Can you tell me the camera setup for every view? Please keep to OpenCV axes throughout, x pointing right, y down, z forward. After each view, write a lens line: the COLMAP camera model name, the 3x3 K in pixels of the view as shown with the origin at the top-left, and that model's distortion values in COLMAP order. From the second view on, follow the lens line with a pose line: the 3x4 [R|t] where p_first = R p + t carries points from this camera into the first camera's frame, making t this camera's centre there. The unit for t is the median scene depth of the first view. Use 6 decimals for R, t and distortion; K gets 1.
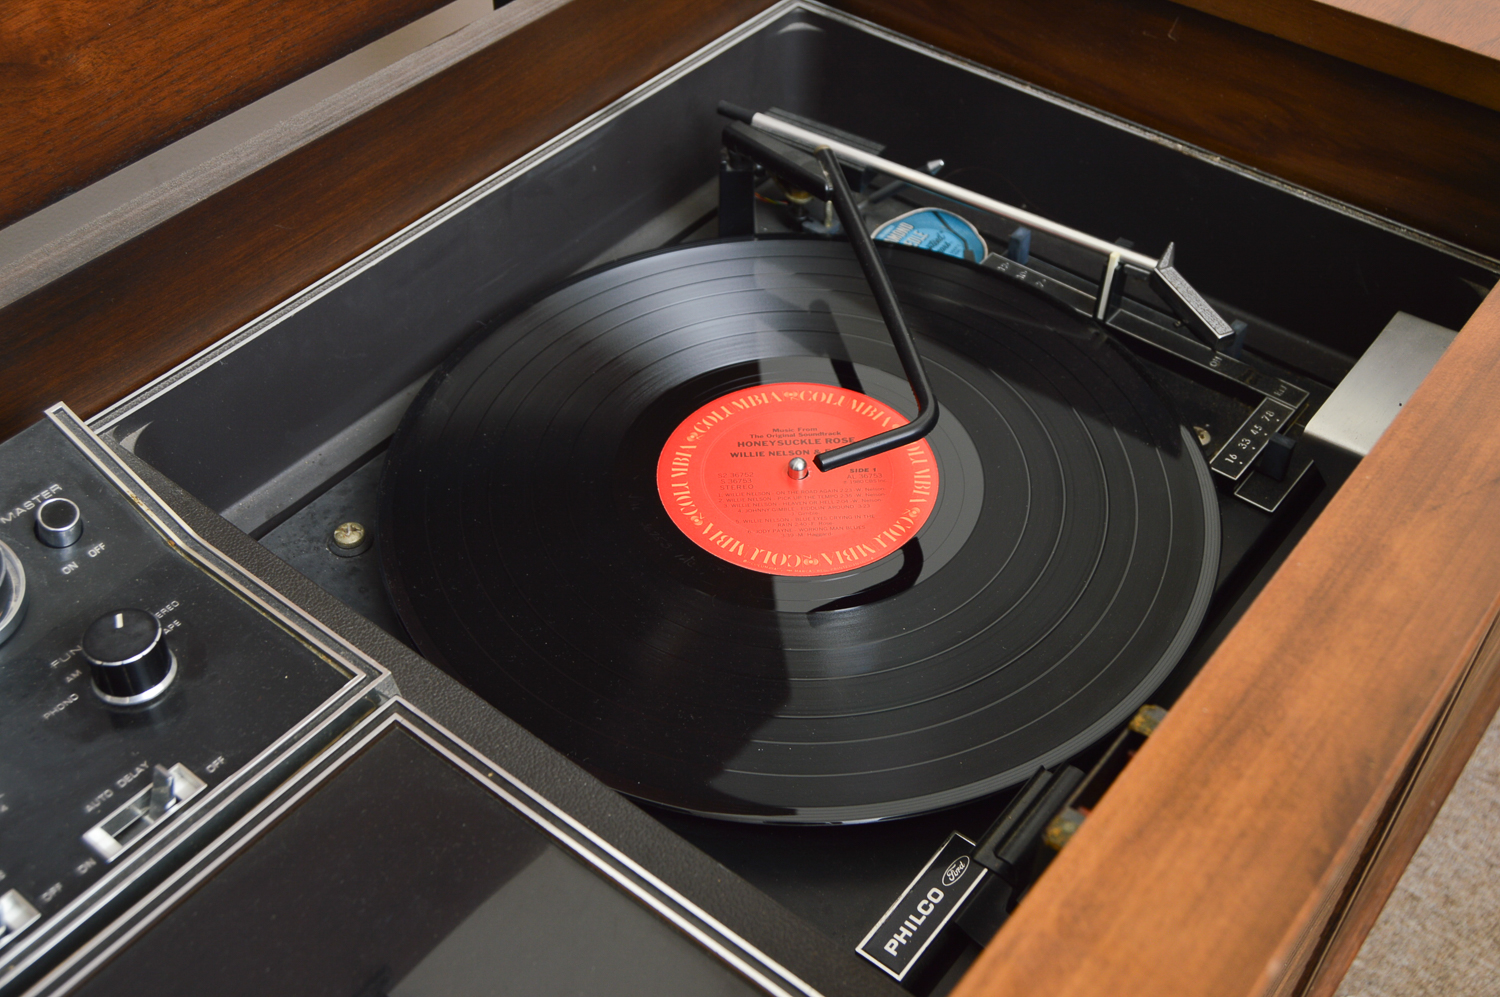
lens RADIAL K [[1574.9, 0, 750.0], [0, 1574.9, 498.5], [0, 0, 1]] dist [-0.005569, -0.000066]
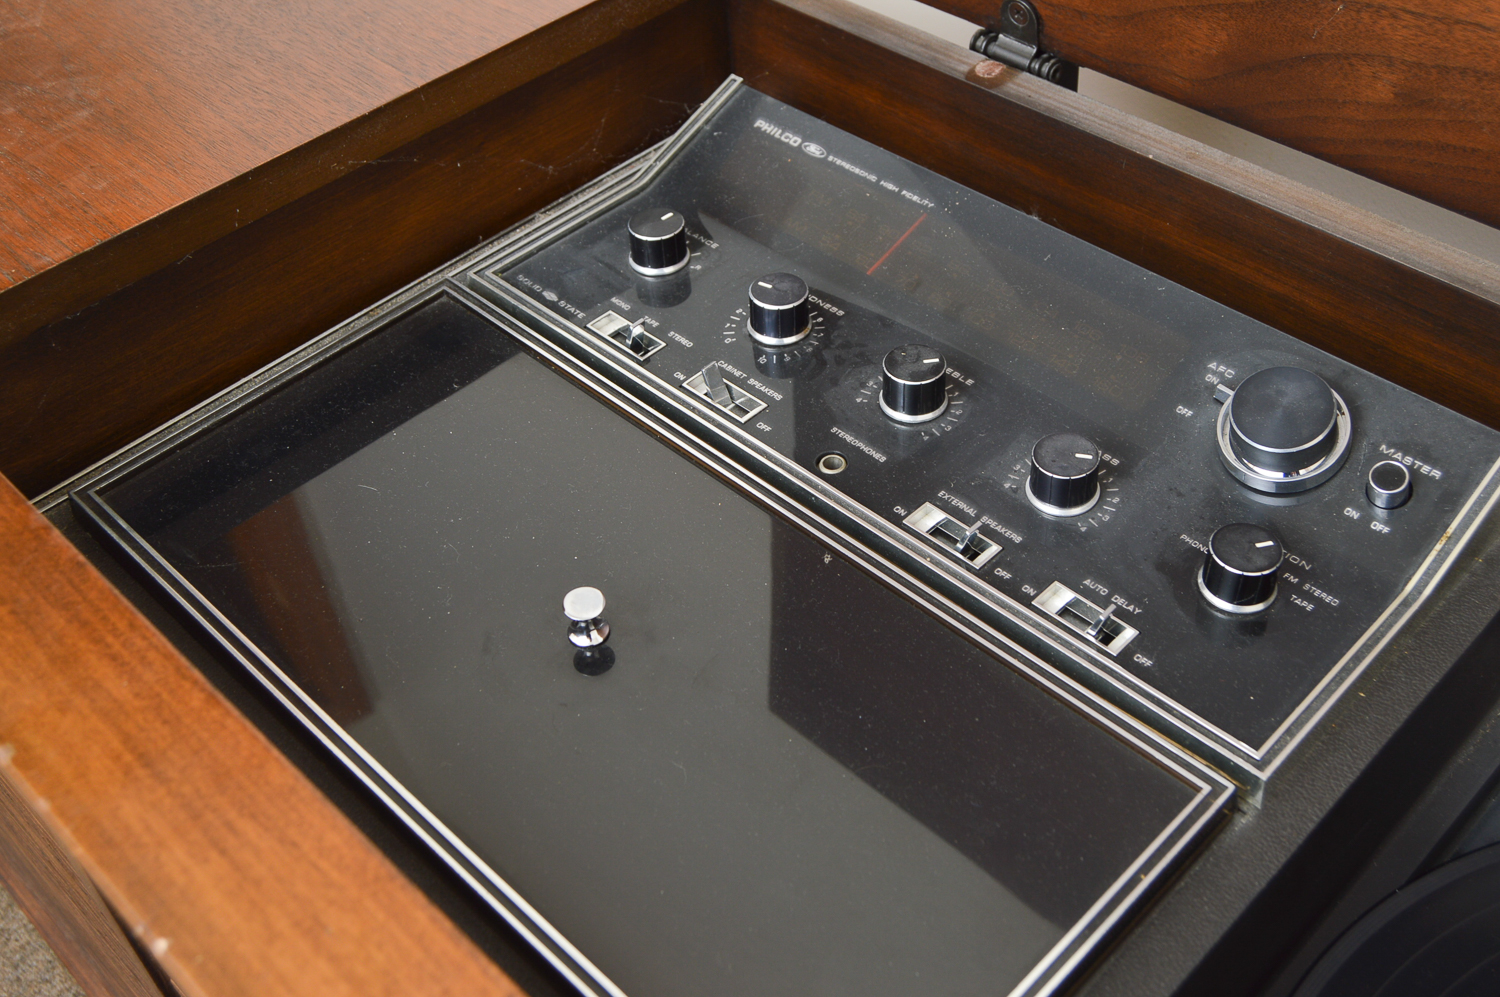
lens RADIAL K [[1574.9, 0, 750.0], [0, 1574.9, 498.5], [0, 0, 1]] dist [-0.005569, -0.000066]
pose [[-0.124122, 0.680773, -0.721902, 0.391400], [-0.648370, 0.495090, 0.578362, -0.331415], [0.751140, 0.539846, 0.379941, 0.332689]]
